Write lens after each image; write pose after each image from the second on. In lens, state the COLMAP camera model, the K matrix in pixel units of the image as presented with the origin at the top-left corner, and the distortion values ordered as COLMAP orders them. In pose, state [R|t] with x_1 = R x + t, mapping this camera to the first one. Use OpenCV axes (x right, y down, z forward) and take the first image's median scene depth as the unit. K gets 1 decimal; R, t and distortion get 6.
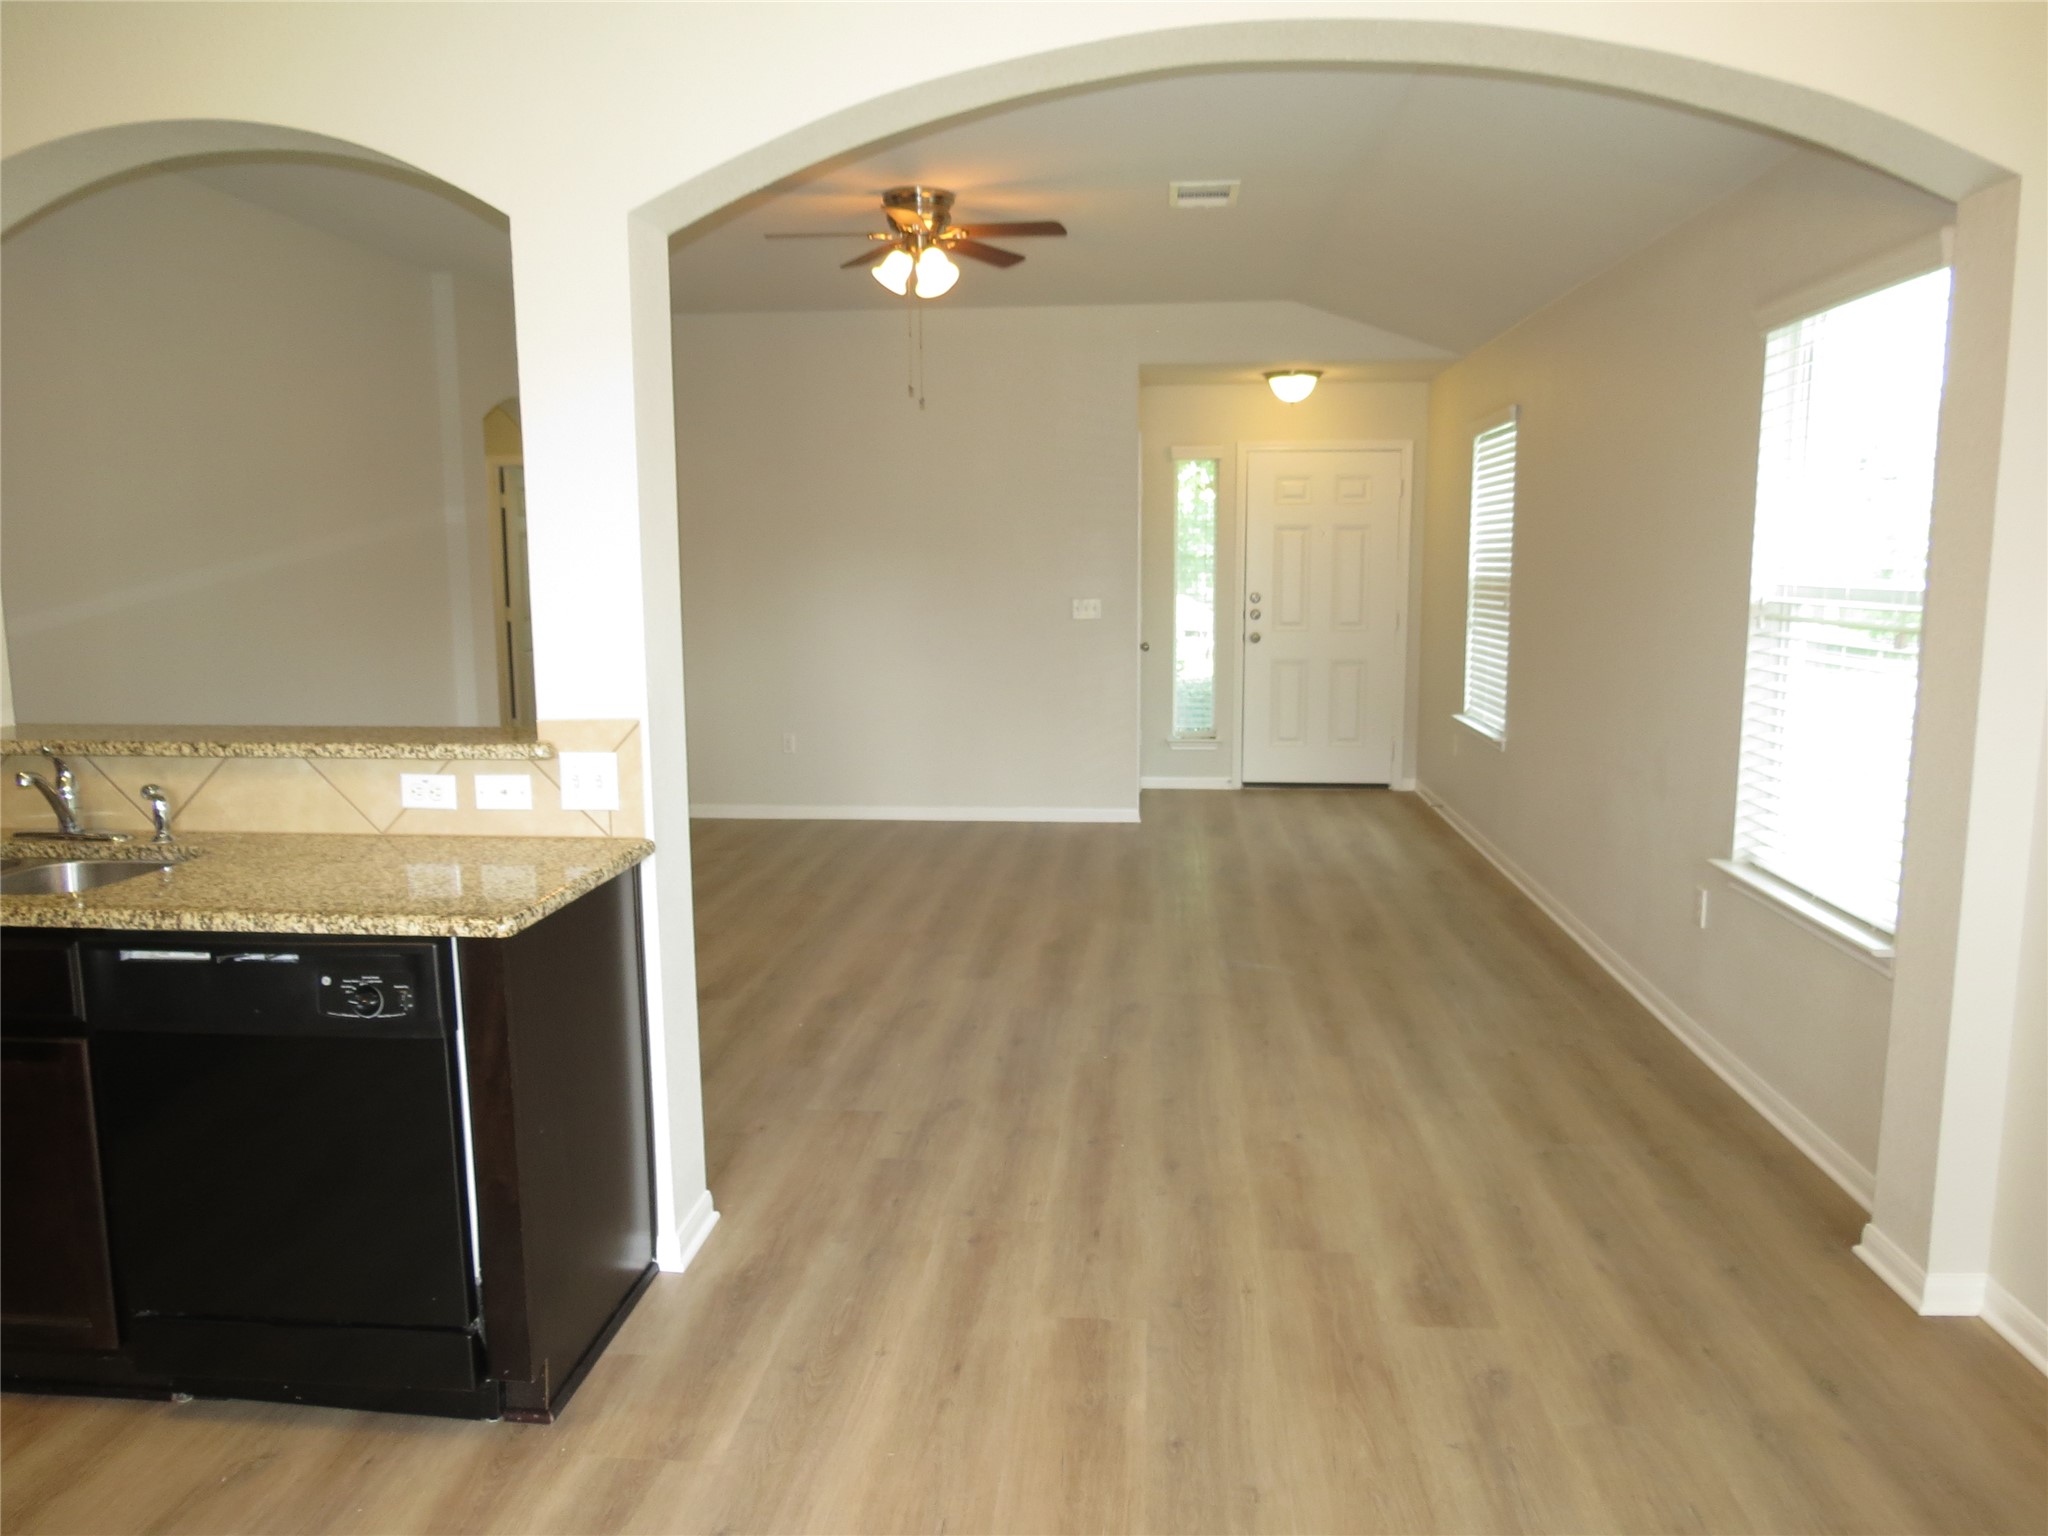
lens RADIAL K [[1459.4, 0, 1023.4], [0, 1459.4, 769.4], [0, 0, 1]] dist [-0.021916, 0.003176]
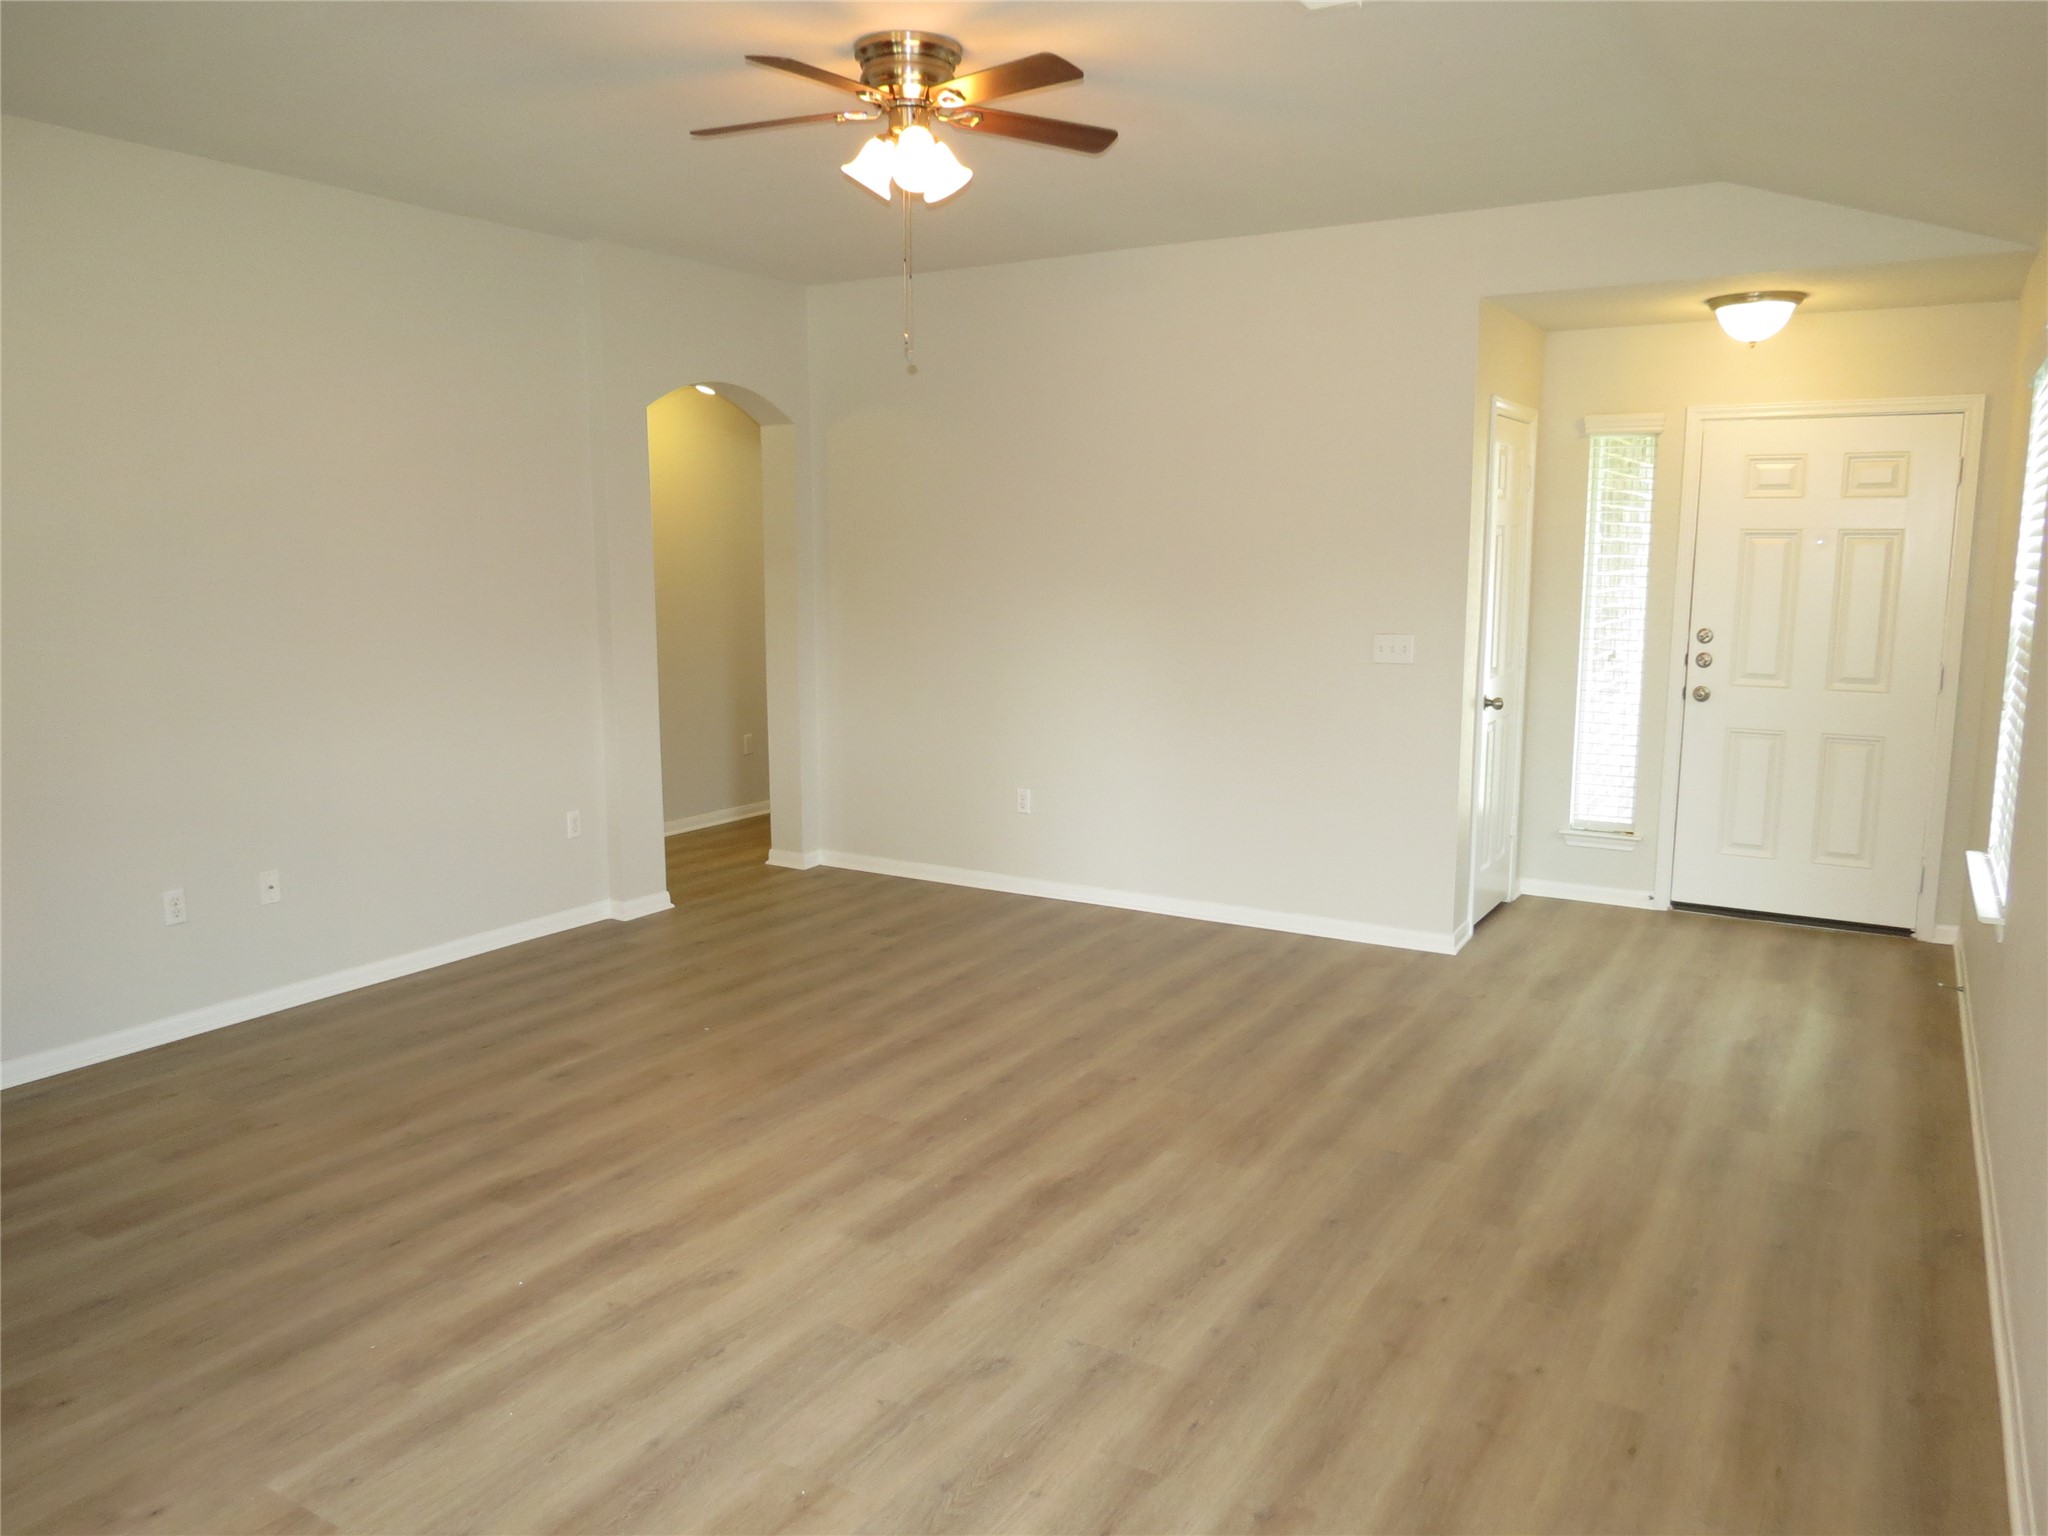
lens RADIAL K [[1459.4, 0, 1025.4], [0, 1459.4, 766.6], [0, 0, 1]] dist [-0.021916, 0.003176]
pose [[0.899200, 0.070873, -0.431760, 0.186916], [-0.069107, 0.997413, 0.019800, -0.052795], [0.432046, 0.012033, 0.901771, 0.275771]]
